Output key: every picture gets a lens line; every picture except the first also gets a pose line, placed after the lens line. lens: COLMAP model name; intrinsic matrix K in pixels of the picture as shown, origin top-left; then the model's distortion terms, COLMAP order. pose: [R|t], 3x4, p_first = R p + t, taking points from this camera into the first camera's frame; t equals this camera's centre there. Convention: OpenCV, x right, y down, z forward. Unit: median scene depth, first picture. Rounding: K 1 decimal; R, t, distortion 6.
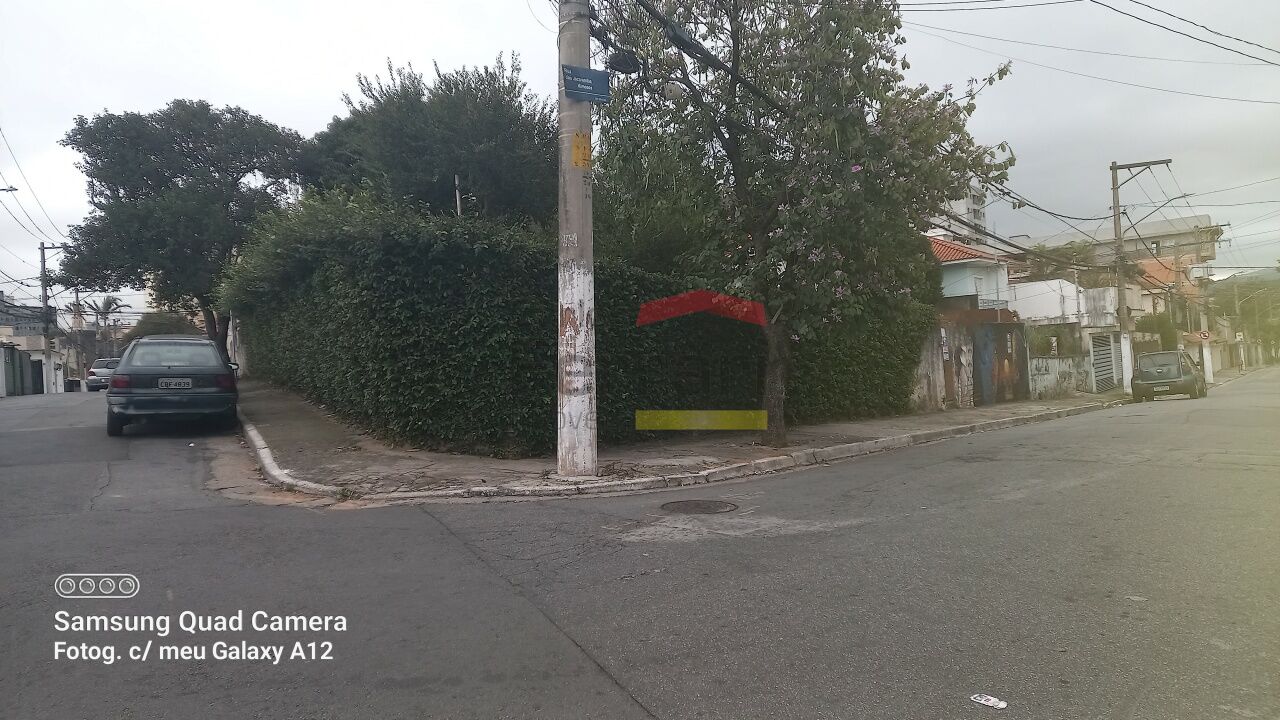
lens RADIAL K [[896.6, 0, 635.3], [0, 896.6, 336.7], [0, 0, 1]] dist [0.112260, -0.111502]
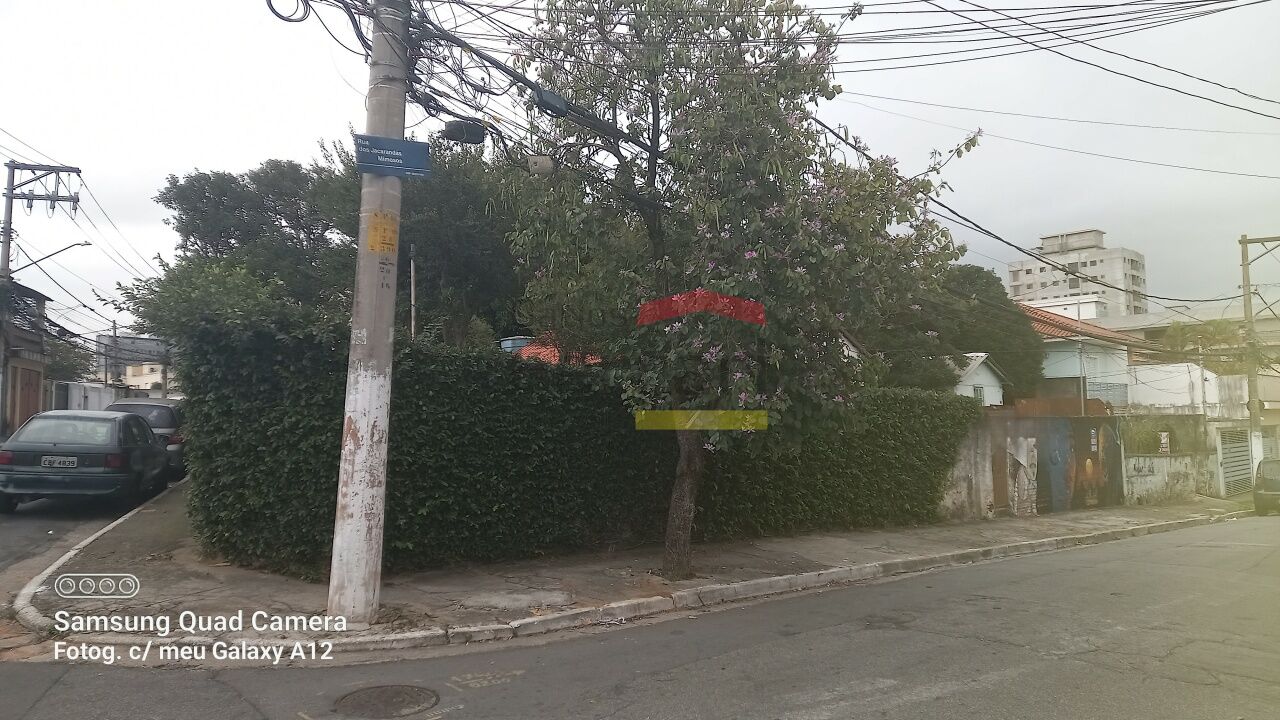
lens RADIAL K [[896.6, 0, 635.3], [0, 896.6, 336.7], [0, 0, 1]] dist [0.112260, -0.111502]
pose [[0.988625, 0.034821, -0.146314, 0.130377], [-0.043523, 0.997442, -0.056703, -0.029500], [0.143965, 0.062426, 0.987612, 0.081052]]
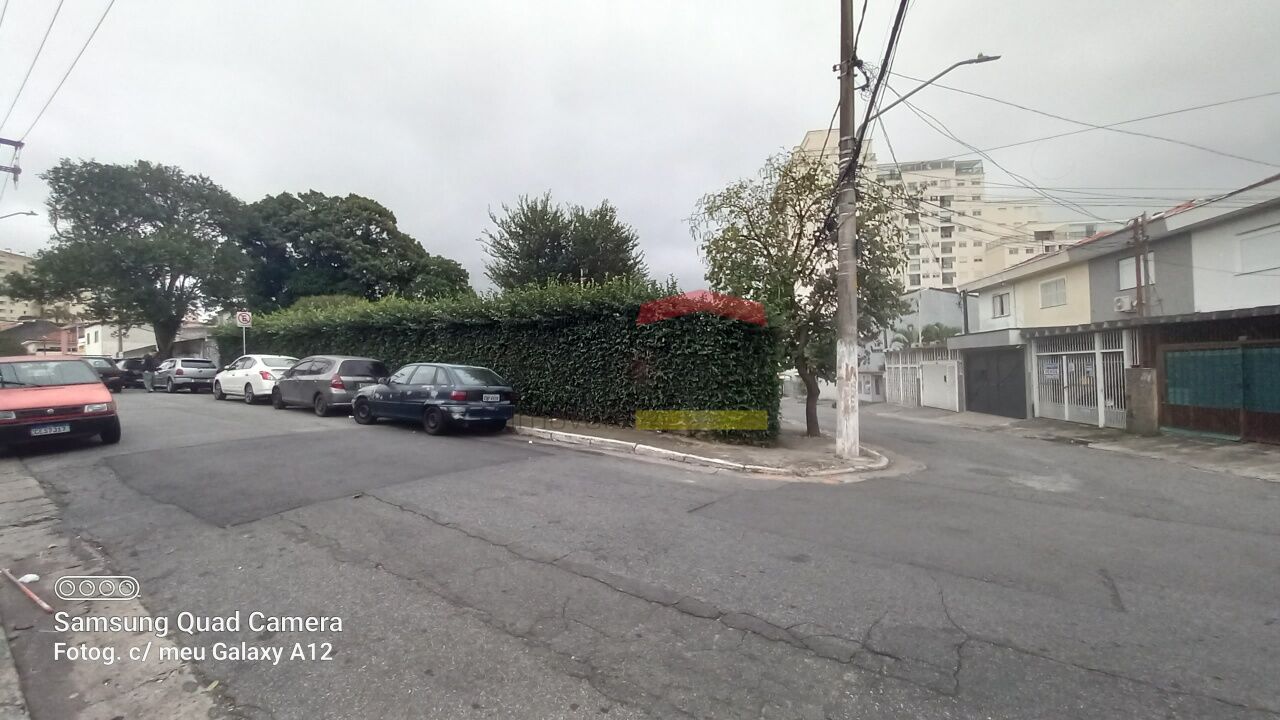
lens RADIAL K [[508.5, 0, 632.8], [0, 508.5, 358.2], [0, 0, 1]] dist [0.024692, -0.017747]
pose [[0.880957, 0.054636, 0.470032, -0.402173], [-0.047468, 0.998505, -0.027099, 0.000620], [-0.470810, 0.001562, 0.882233, 0.120877]]
